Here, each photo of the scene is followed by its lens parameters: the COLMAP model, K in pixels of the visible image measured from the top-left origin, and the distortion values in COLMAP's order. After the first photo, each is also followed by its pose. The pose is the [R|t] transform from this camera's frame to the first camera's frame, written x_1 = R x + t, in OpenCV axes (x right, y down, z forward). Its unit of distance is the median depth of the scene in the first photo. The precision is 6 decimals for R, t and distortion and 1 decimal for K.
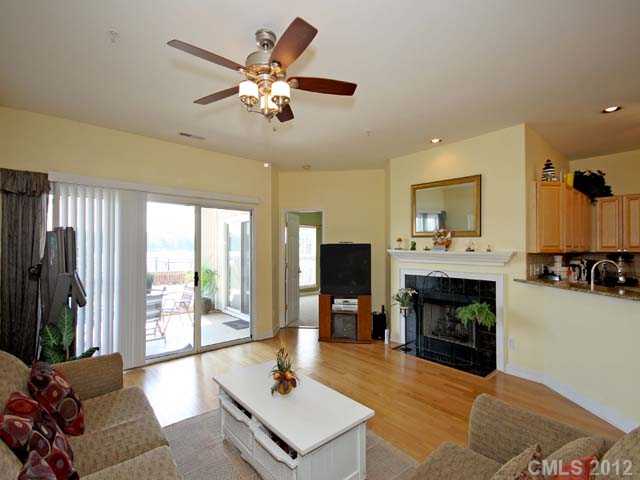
lens RADIAL K [[303.0, 0, 320.4], [0, 303.0, 245.3], [0, 0, 1]] dist [0.000254, 0.000249]
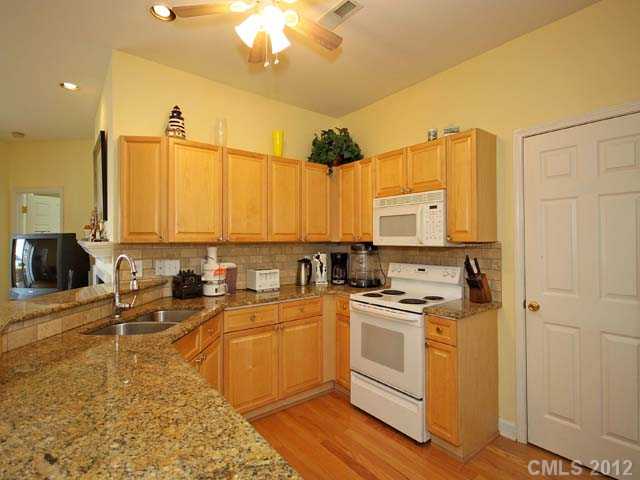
lens RADIAL K [[322.1, 0, 319.1], [0, 322.1, 236.8], [0, 0, 1]] dist [0.002076, -0.000008]
pose [[0.999374, -0.008686, -0.034296, 1.029827], [0.008482, 0.999945, -0.006099, 0.016861], [0.034347, 0.005804, 0.999393, 0.277455]]
